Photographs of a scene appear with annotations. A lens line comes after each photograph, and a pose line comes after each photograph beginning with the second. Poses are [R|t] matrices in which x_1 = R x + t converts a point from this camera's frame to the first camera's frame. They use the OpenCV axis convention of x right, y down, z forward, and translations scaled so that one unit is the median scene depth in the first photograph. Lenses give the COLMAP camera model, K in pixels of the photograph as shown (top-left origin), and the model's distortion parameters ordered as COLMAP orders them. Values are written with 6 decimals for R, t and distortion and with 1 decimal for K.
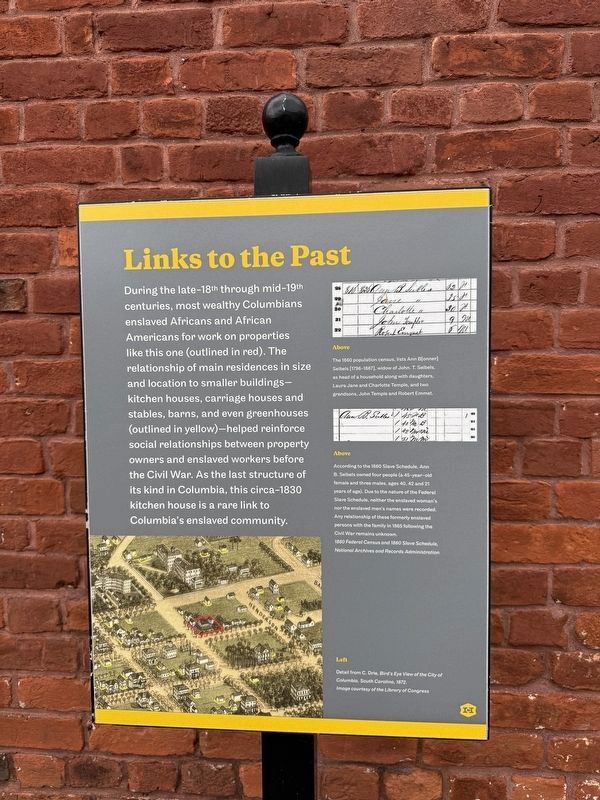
lens RADIAL K [[567.3, 0, 300.0], [0, 567.3, 400.0], [0, 0, 1]] dist [0.000705, -0.008684]
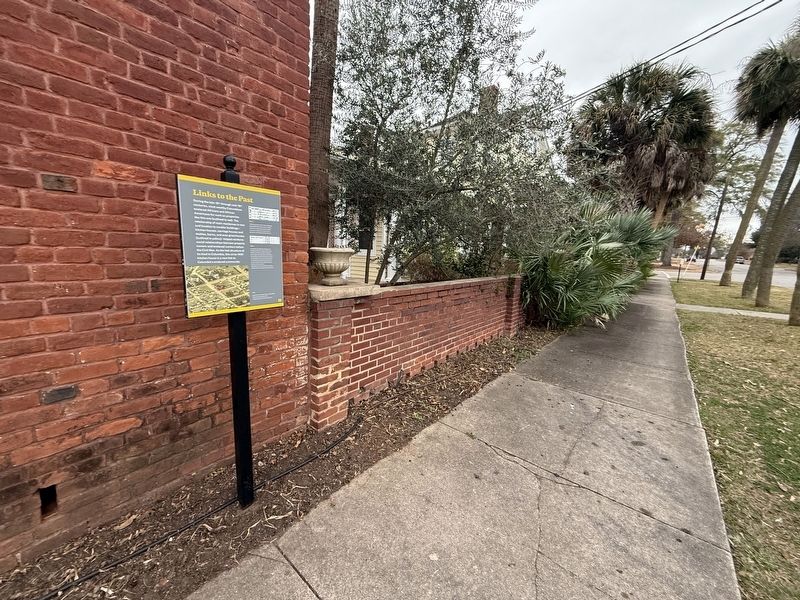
lens RADIAL K [[353.0, 0, 400.0], [0, 353.0, 300.0], [0, 0, 1]] dist [-0.001336, -0.000045]
pose [[0.593623, -0.075932, 0.801153, -1.383952], [0.009246, 0.996116, 0.087560, 0.266310], [-0.804690, -0.044571, 0.592020, -1.476455]]
